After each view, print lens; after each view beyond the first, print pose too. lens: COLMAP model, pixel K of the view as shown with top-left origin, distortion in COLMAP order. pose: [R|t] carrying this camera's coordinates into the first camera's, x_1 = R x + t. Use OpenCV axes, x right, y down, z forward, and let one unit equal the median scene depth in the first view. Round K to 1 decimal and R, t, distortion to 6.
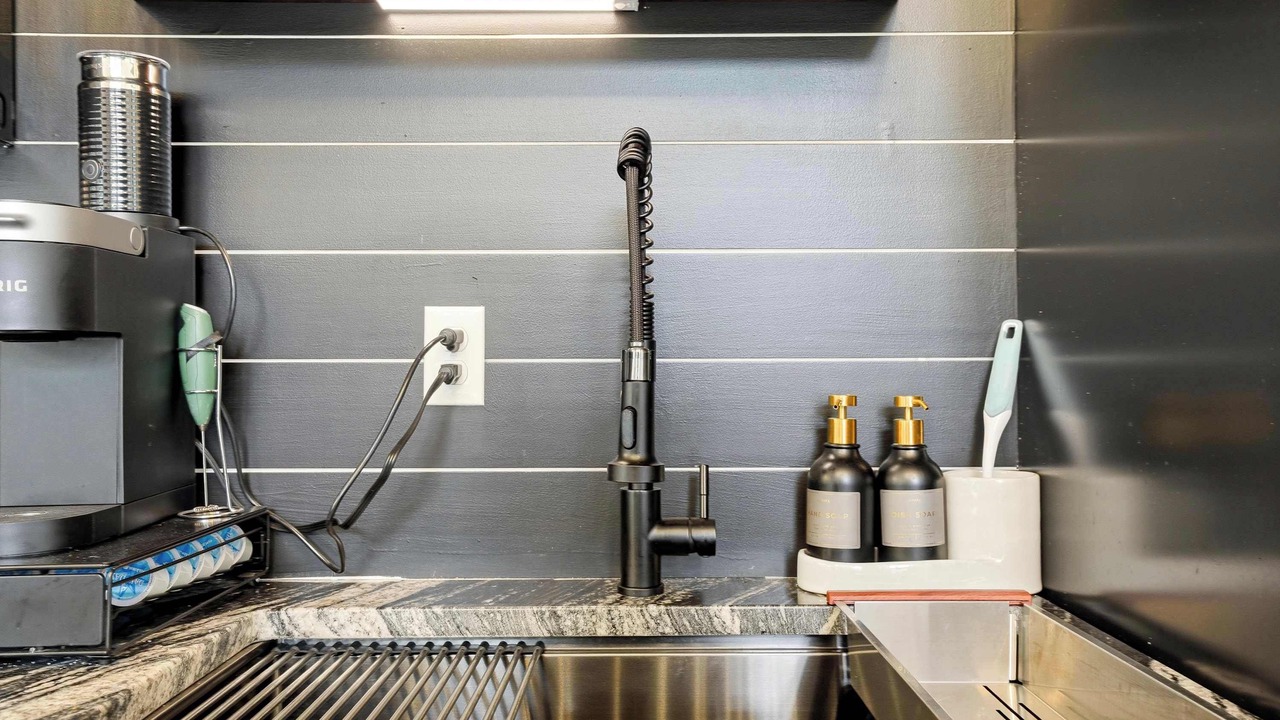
lens RADIAL K [[1077.2, 0, 606.3], [0, 1077.2, 361.7], [0, 0, 1]] dist [0.016262, 0.005815]
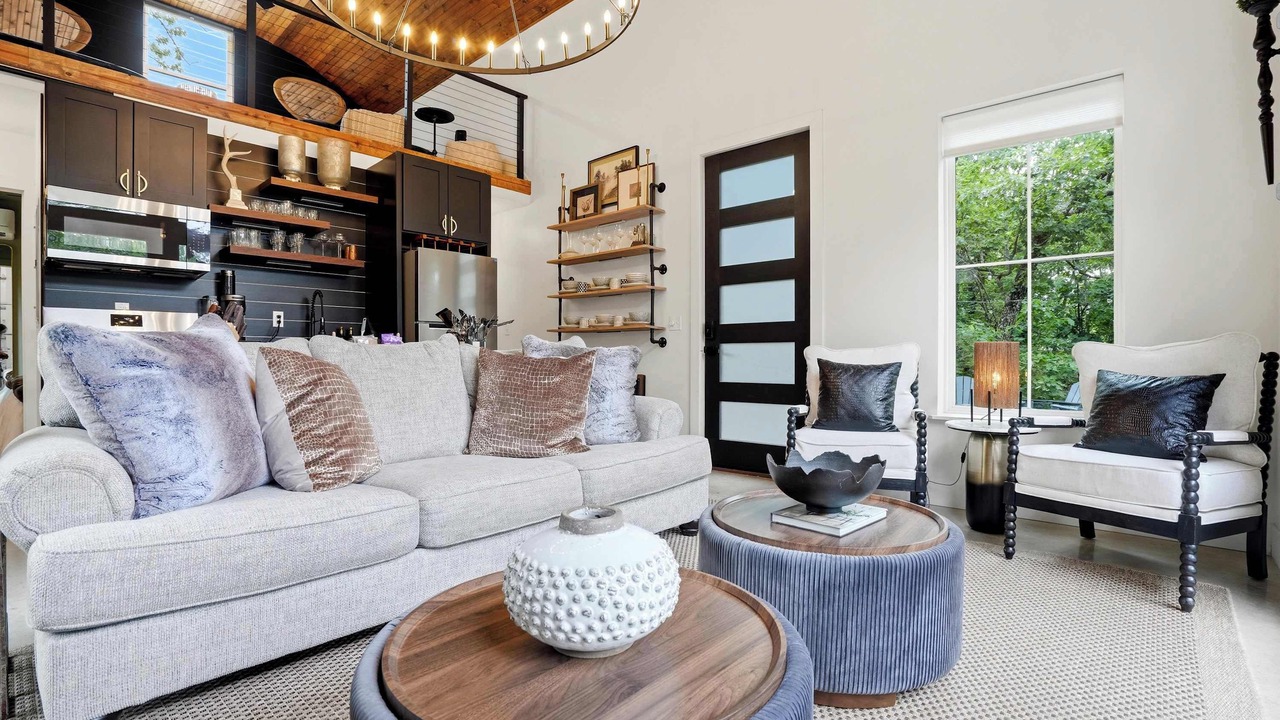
lens RADIAL K [[592.9, 0, 638.6], [0, 592.9, 364.0], [0, 0, 1]] dist [-0.062542, 0.028187]
pose [[0.665192, -0.005374, 0.746653, -1.387211], [0.000784, 0.999979, 0.006499, 0.257060], [-0.746672, -0.003737, 0.665182, -3.112602]]
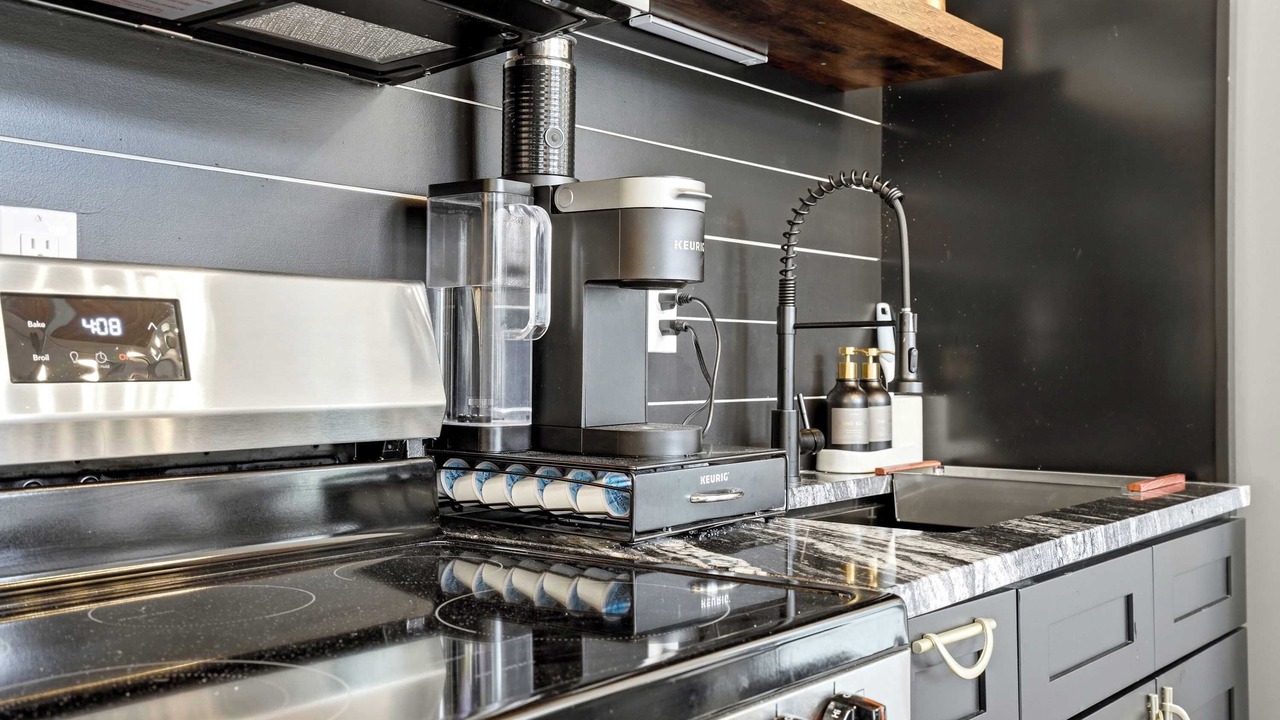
lens RADIAL K [[1253.1, 0, 643.7], [0, 1253.1, 339.3], [0, 0, 1]] dist [0.064064, -0.002665]
pose [[0.628101, 0.022112, 0.777818, -1.384711], [-0.007887, 0.999726, -0.022051, 0.061355], [-0.778092, 0.007716, 0.628103, 0.090072]]
